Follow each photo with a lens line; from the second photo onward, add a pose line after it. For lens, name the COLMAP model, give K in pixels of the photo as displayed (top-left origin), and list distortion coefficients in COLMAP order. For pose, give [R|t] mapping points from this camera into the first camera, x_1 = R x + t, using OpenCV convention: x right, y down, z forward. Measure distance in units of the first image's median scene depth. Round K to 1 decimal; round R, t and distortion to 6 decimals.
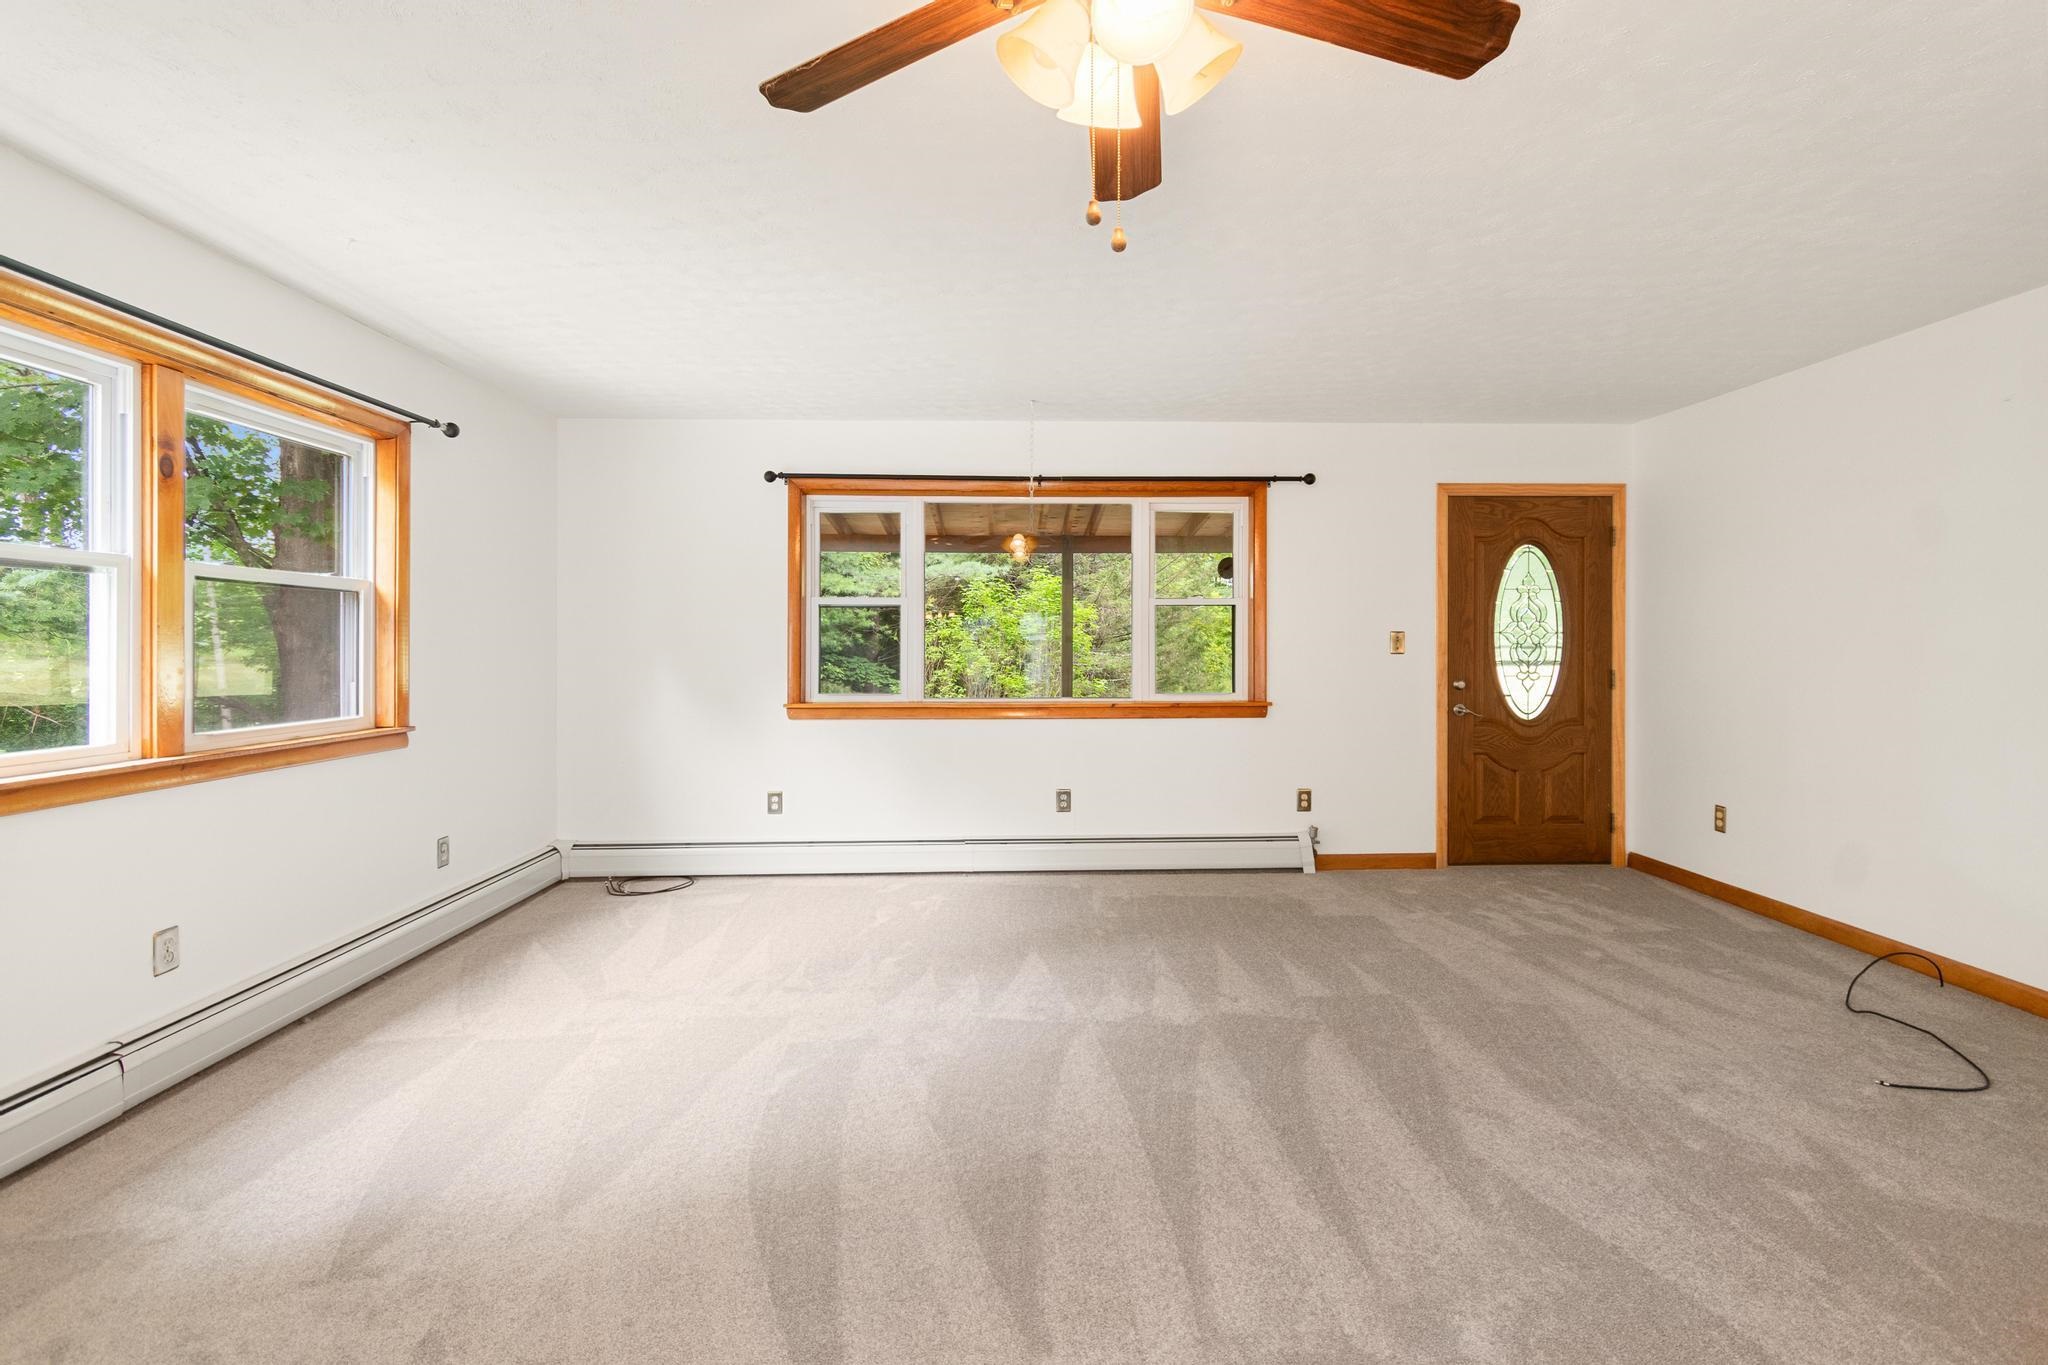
lens RADIAL K [[944.0, 0, 1032.3], [0, 944.0, 644.6], [0, 0, 1]] dist [0.002629, 0.000298]
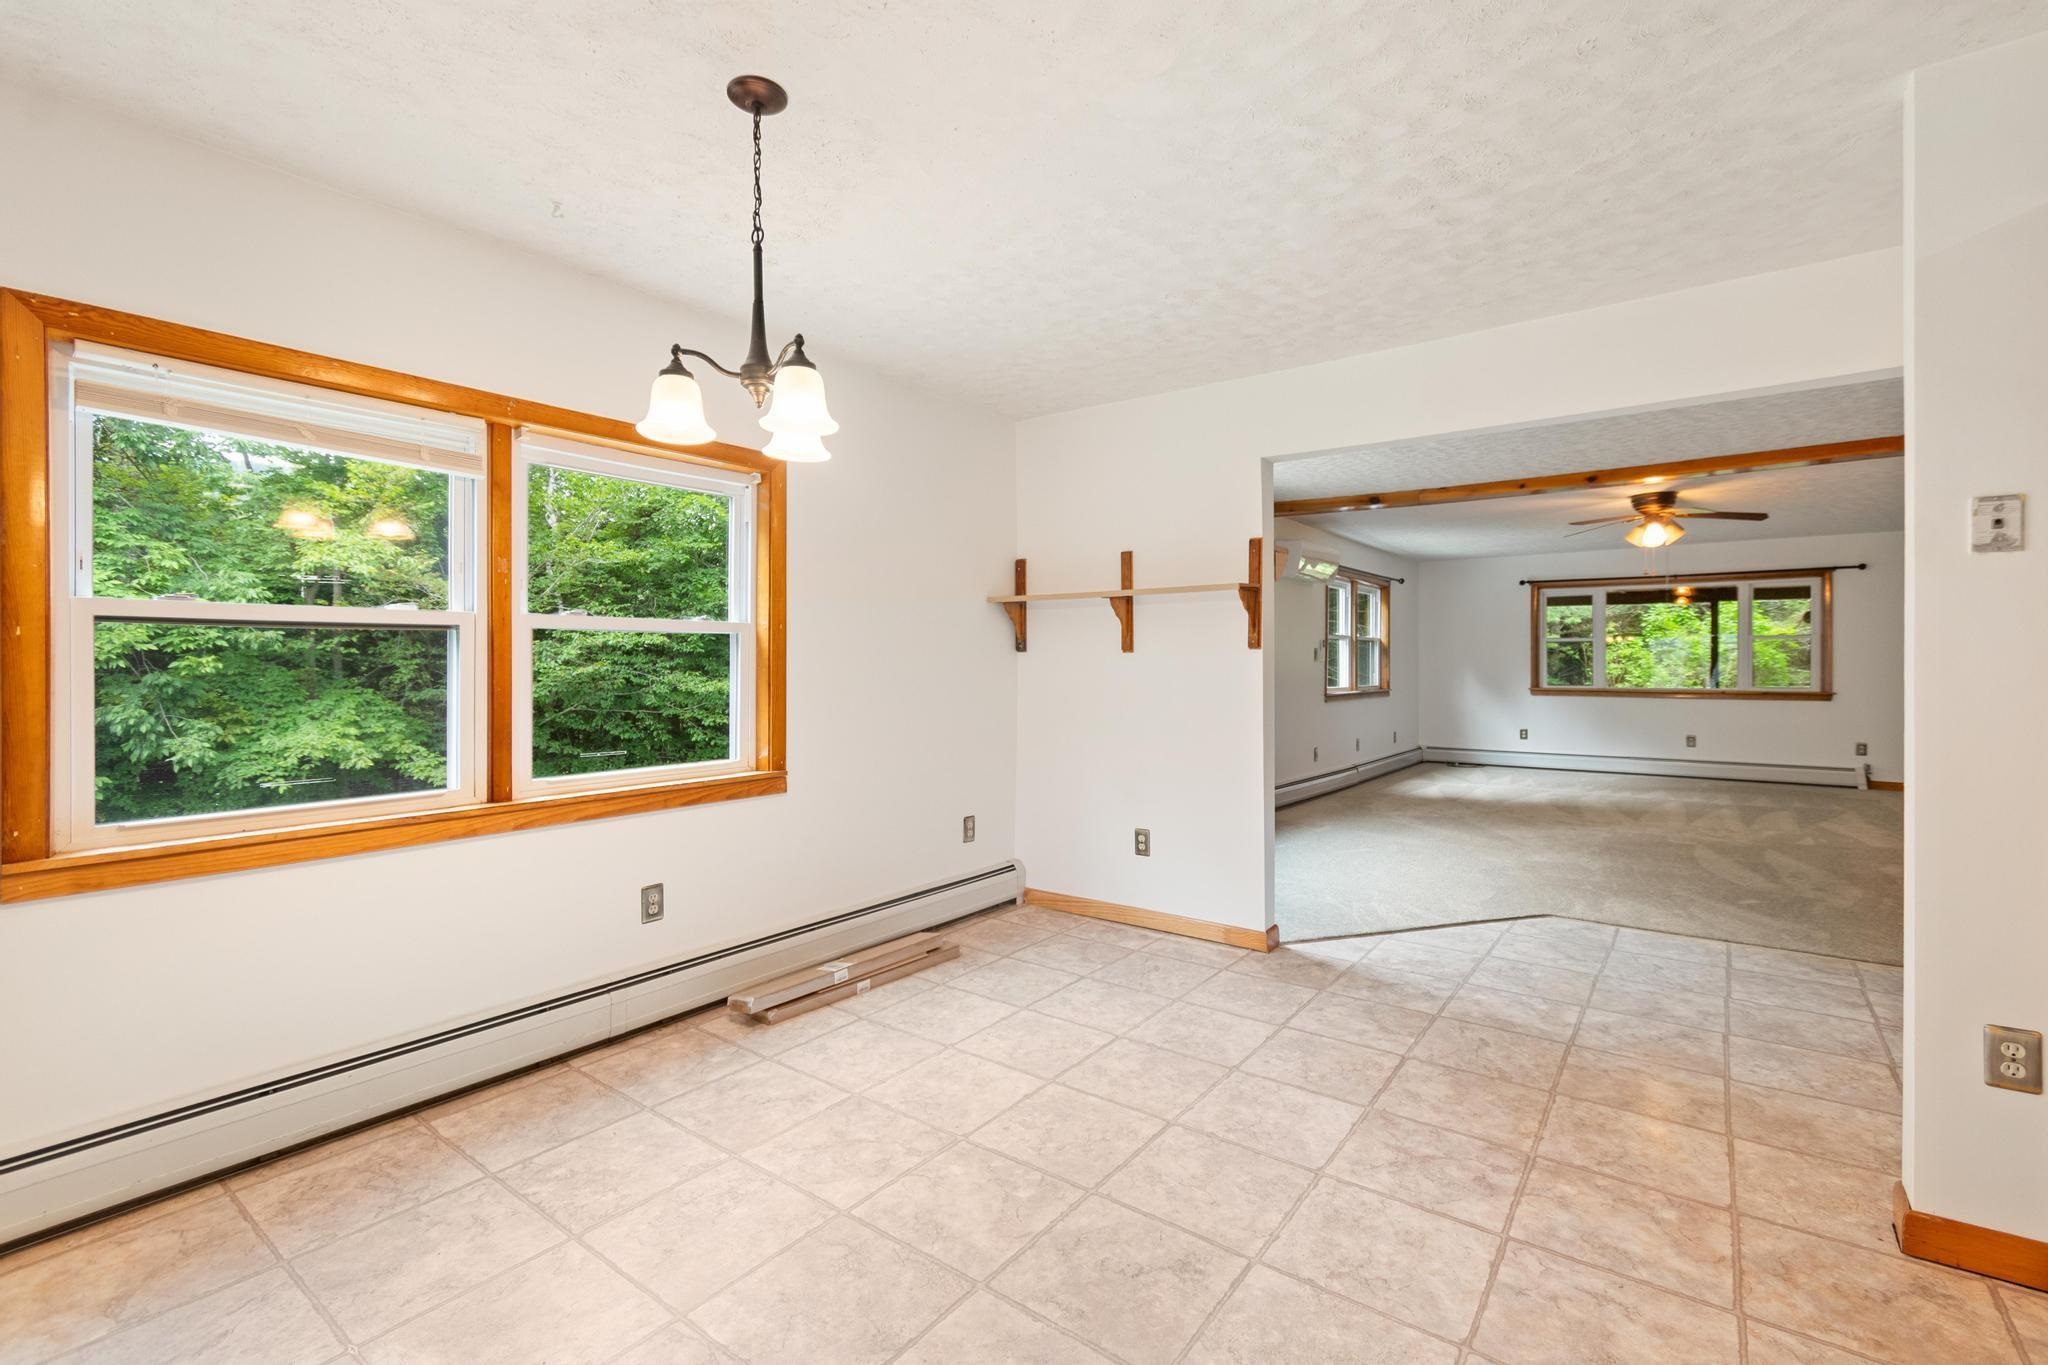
lens RADIAL K [[903.2, 0, 1026.3], [0, 903.2, 663.2], [0, 0, 1]] dist [-0.000380, -0.000293]
pose [[0.775574, 0.001637, -0.631254, 0.143471], [-0.001488, 0.999999, 0.000765, 0.006243], [0.631255, 0.000346, 0.775576, -1.284428]]
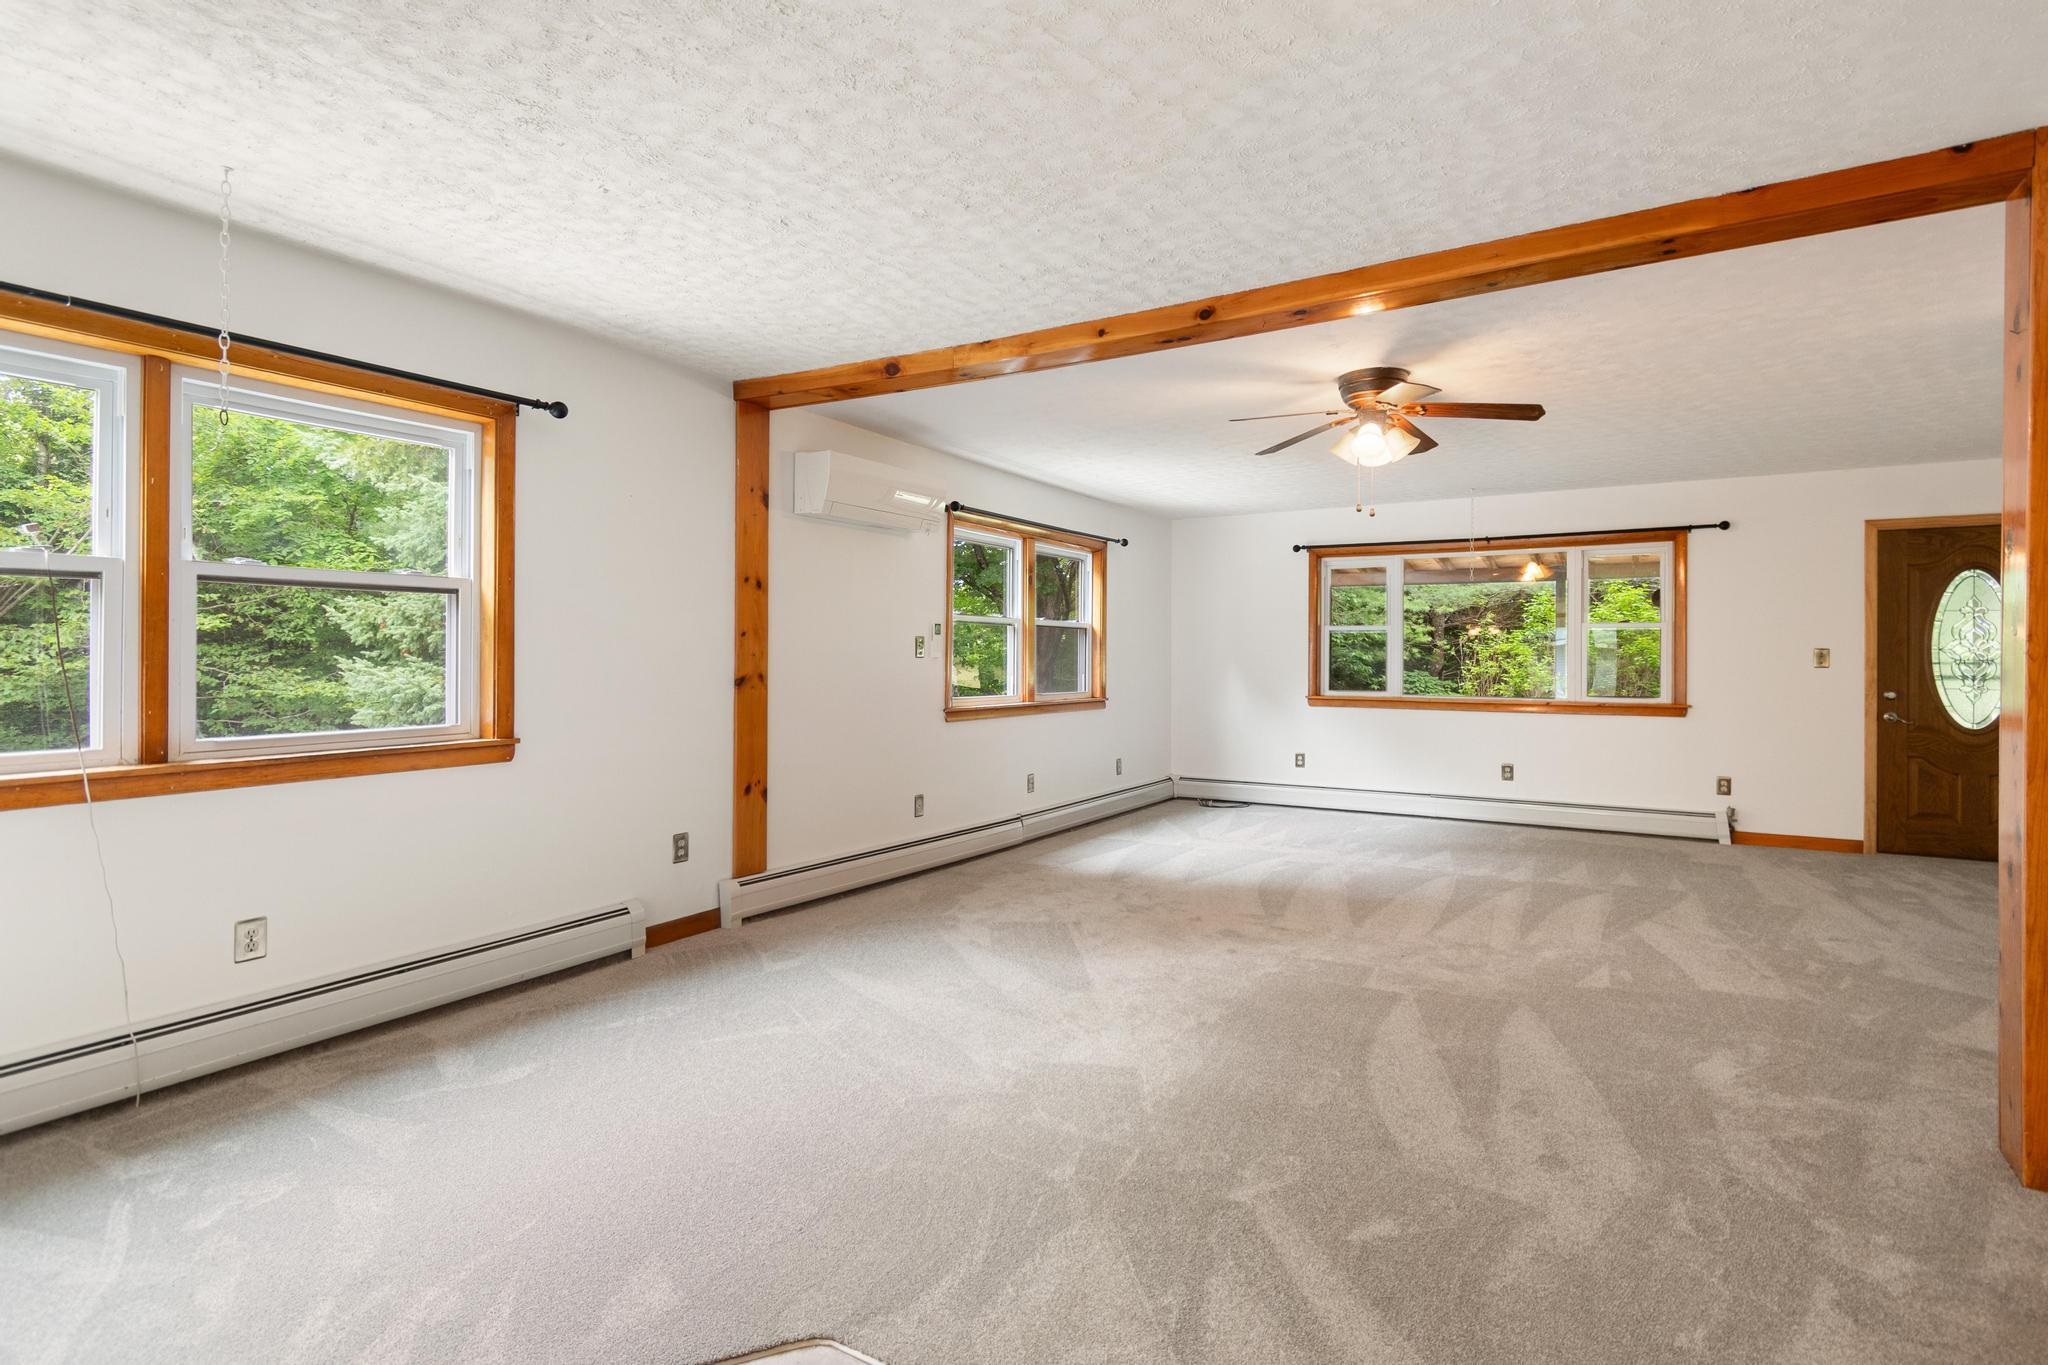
lens RADIAL K [[986.9, 0, 1037.6], [0, 986.9, 652.9], [0, 0, 1]] dist [0.003734, -0.005502]
pose [[0.838021, 0.002484, -0.545632, 0.240904], [-0.005880, 0.999973, -0.004480, 0.002551], [0.545606, 0.006963, 0.838013, -0.568090]]
